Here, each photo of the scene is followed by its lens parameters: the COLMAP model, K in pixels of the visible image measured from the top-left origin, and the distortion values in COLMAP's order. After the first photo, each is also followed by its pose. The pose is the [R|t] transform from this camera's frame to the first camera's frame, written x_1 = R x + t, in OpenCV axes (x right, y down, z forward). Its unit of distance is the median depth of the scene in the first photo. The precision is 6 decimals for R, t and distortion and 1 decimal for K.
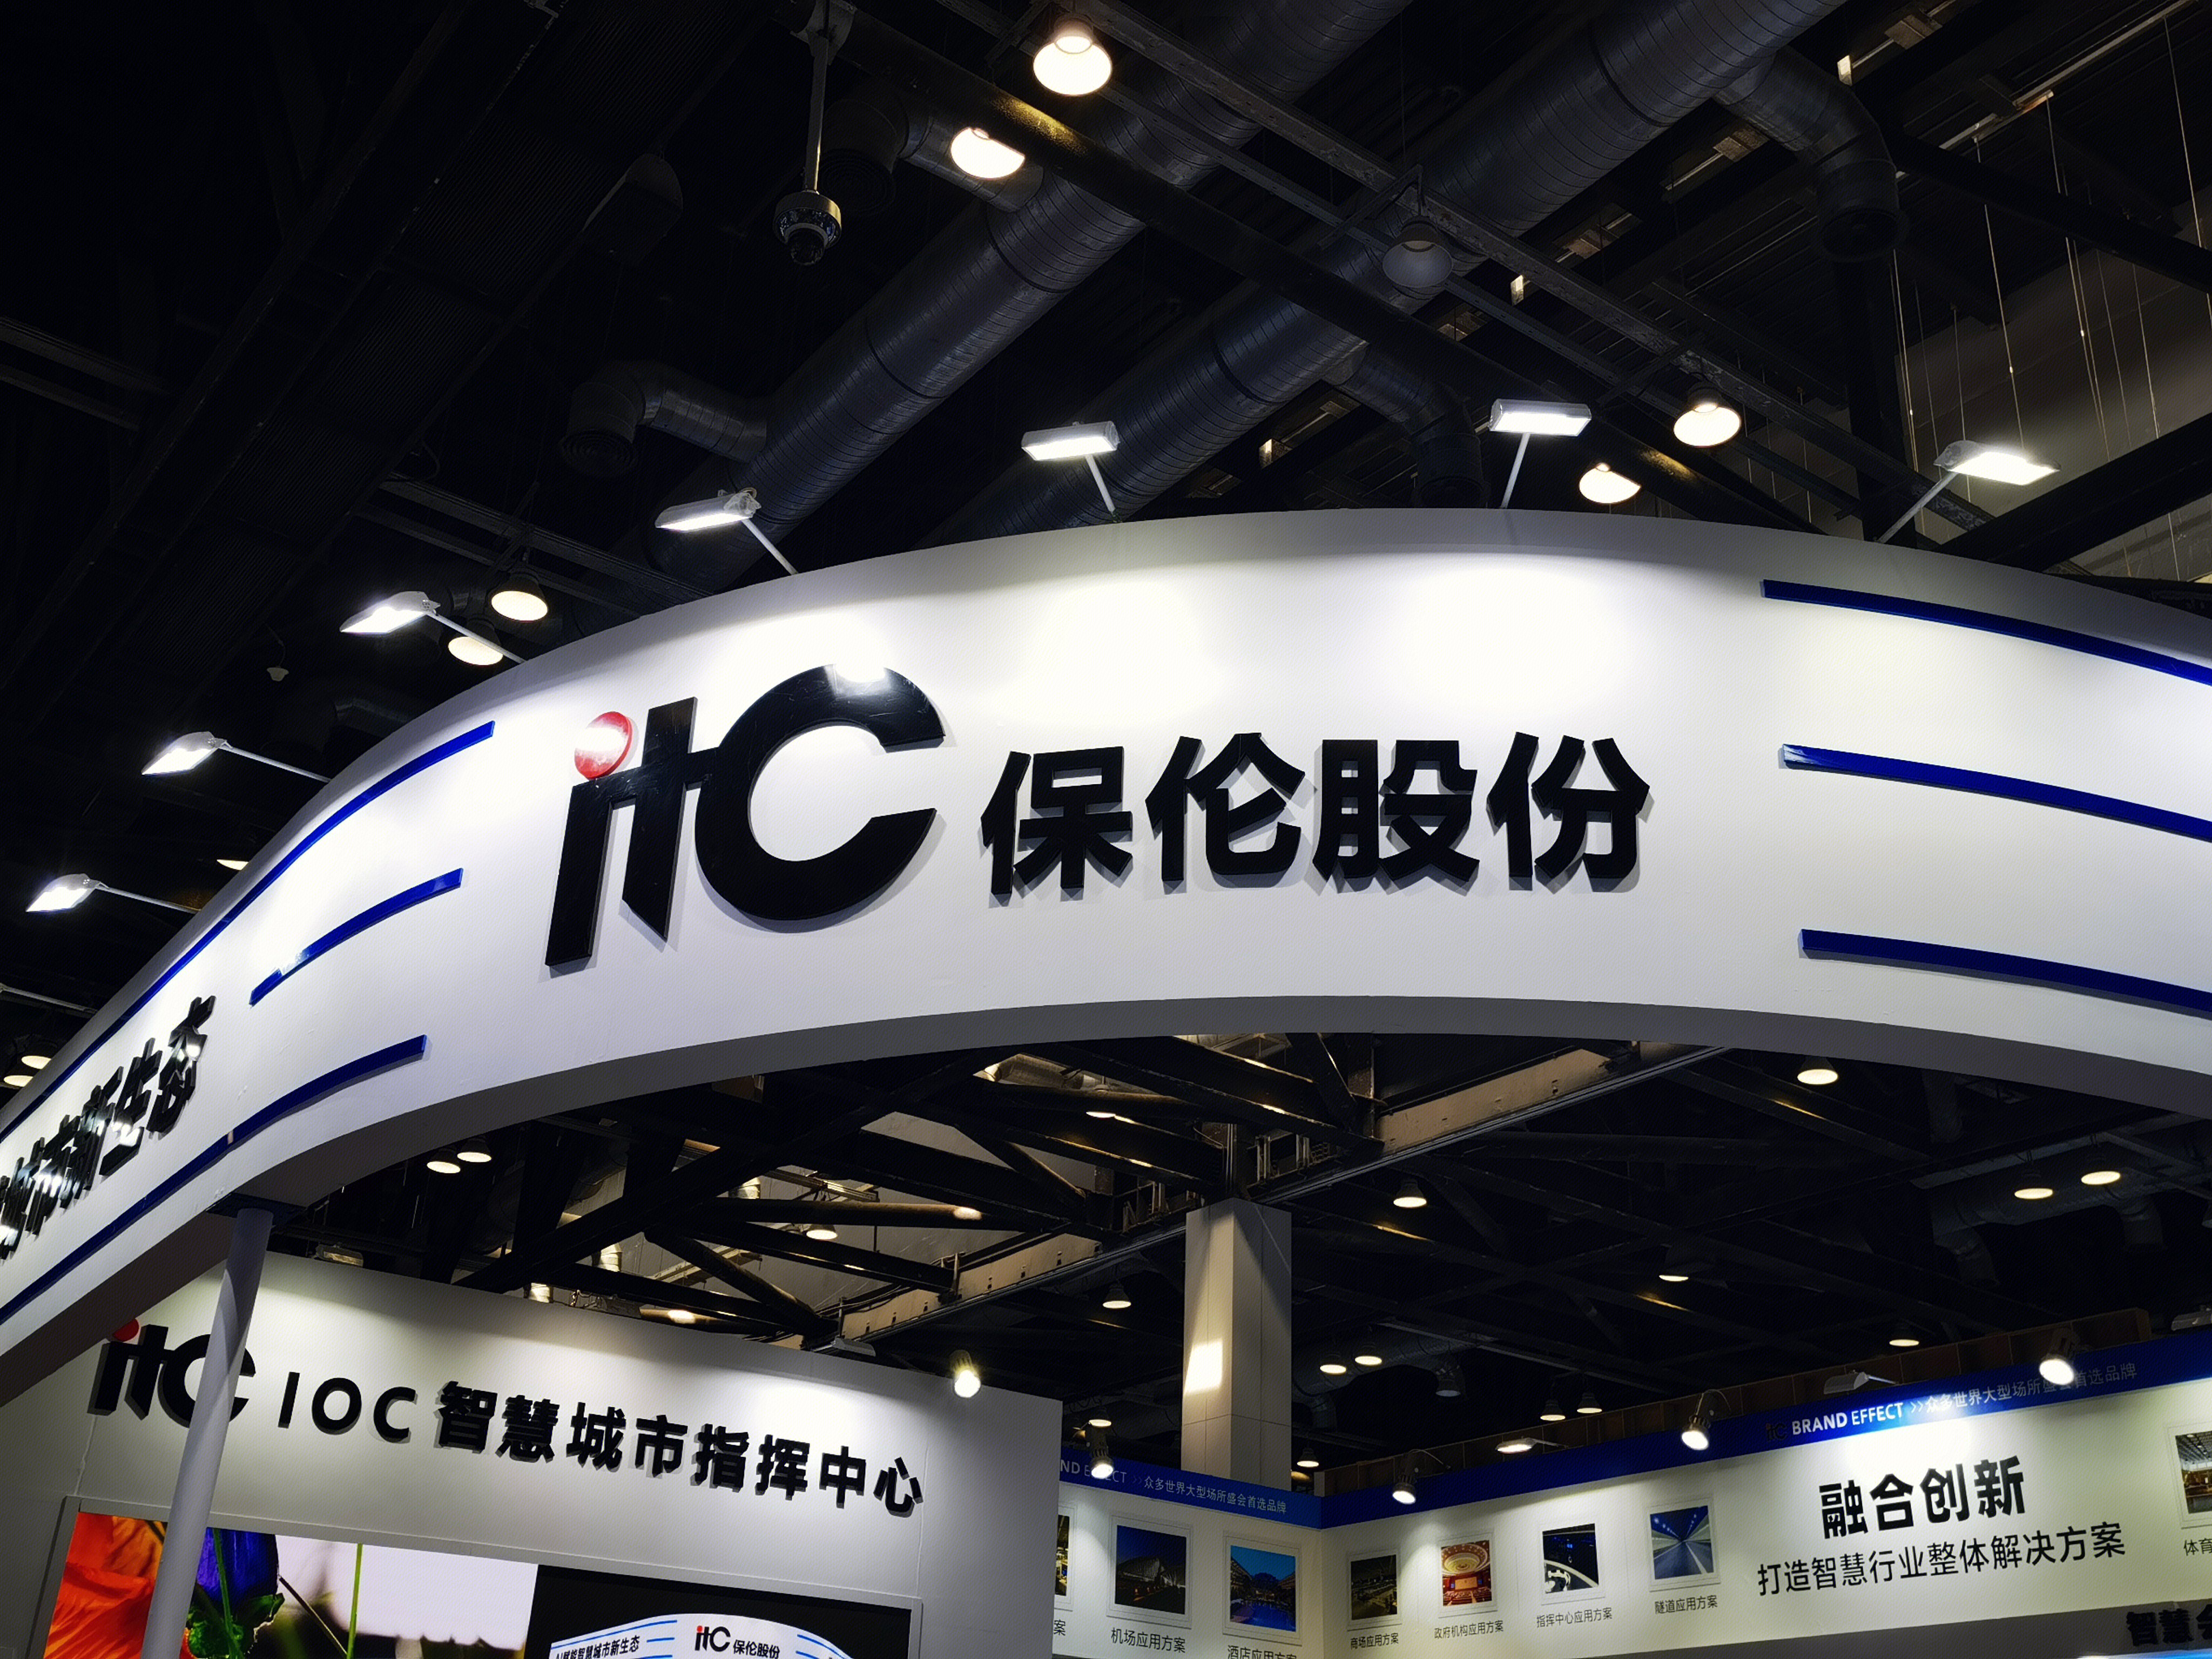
lens RADIAL K [[2331.3, 0, 1106.0], [0, 2331.3, 829.5], [0, 0, 1]] dist [0.158945, -0.016866]
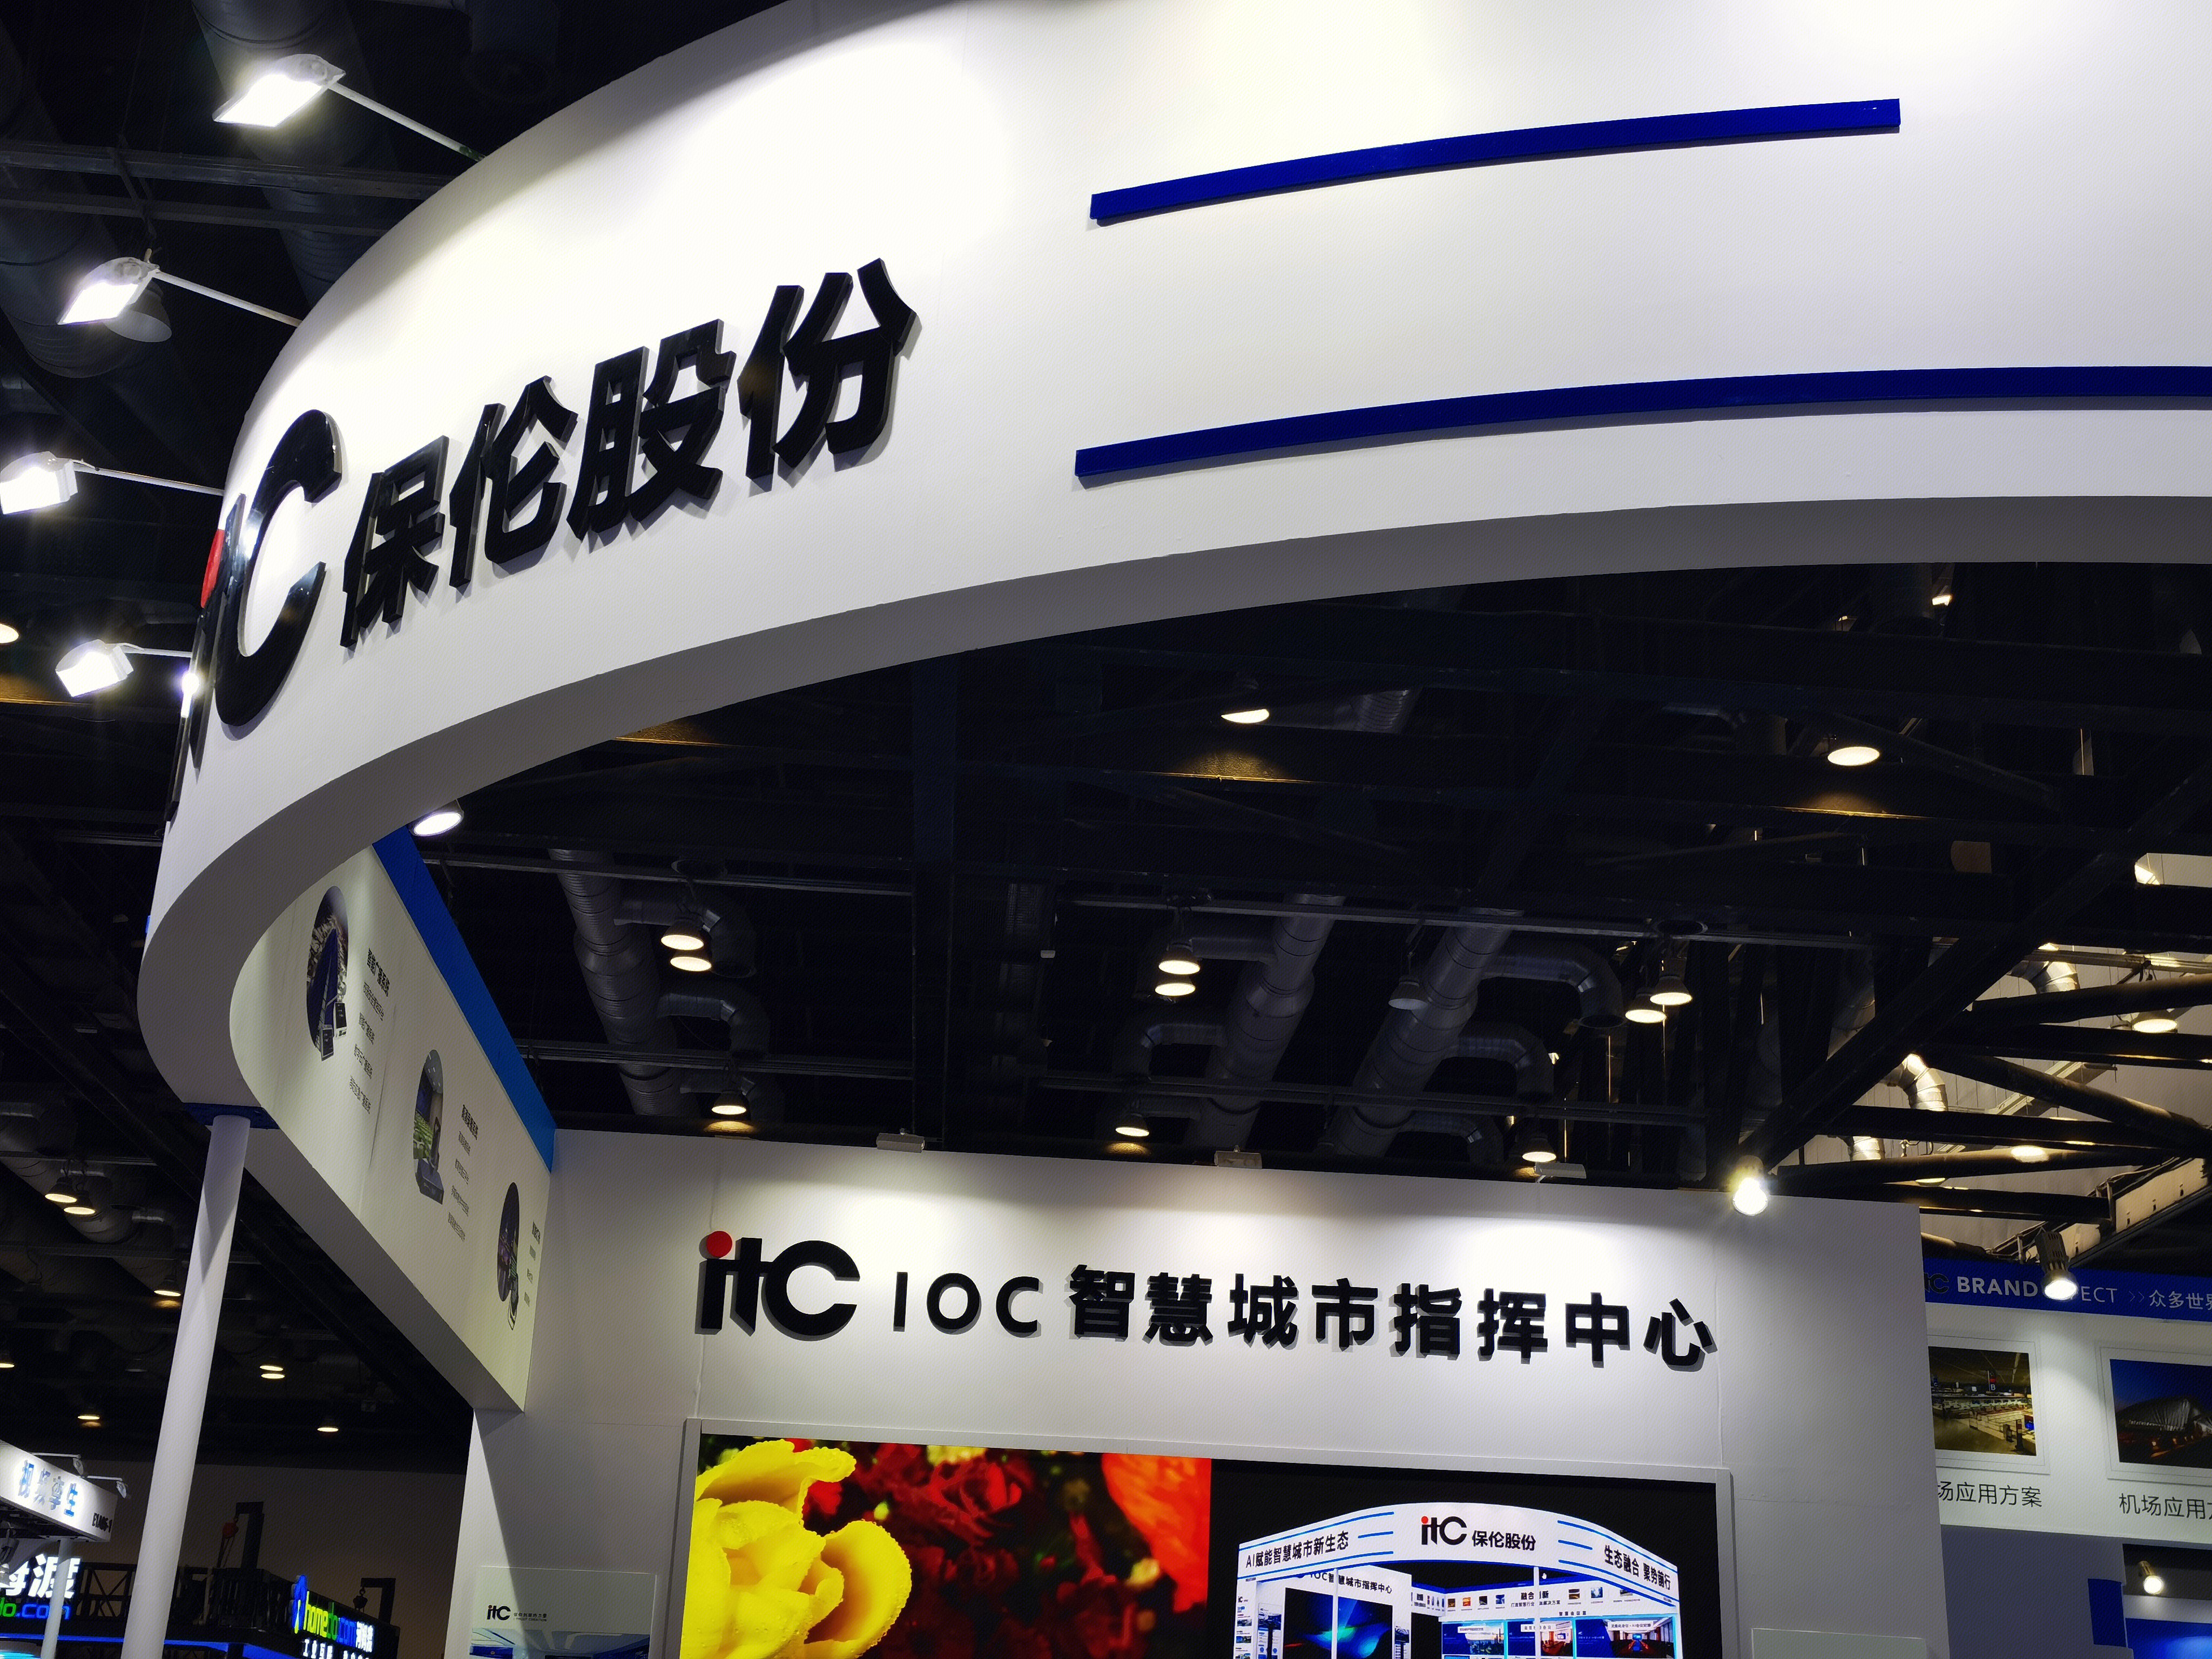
lens RADIAL K [[3007.2, 0, 1106.0], [0, 3007.2, 829.5], [0, 0, 1]] dist [-0.032903, 0.634096]
pose [[0.834445, -0.191281, -0.516830, 0.318109], [0.232760, 0.972404, 0.015912, 0.060232], [0.499524, -0.133575, 0.855940, 0.084915]]
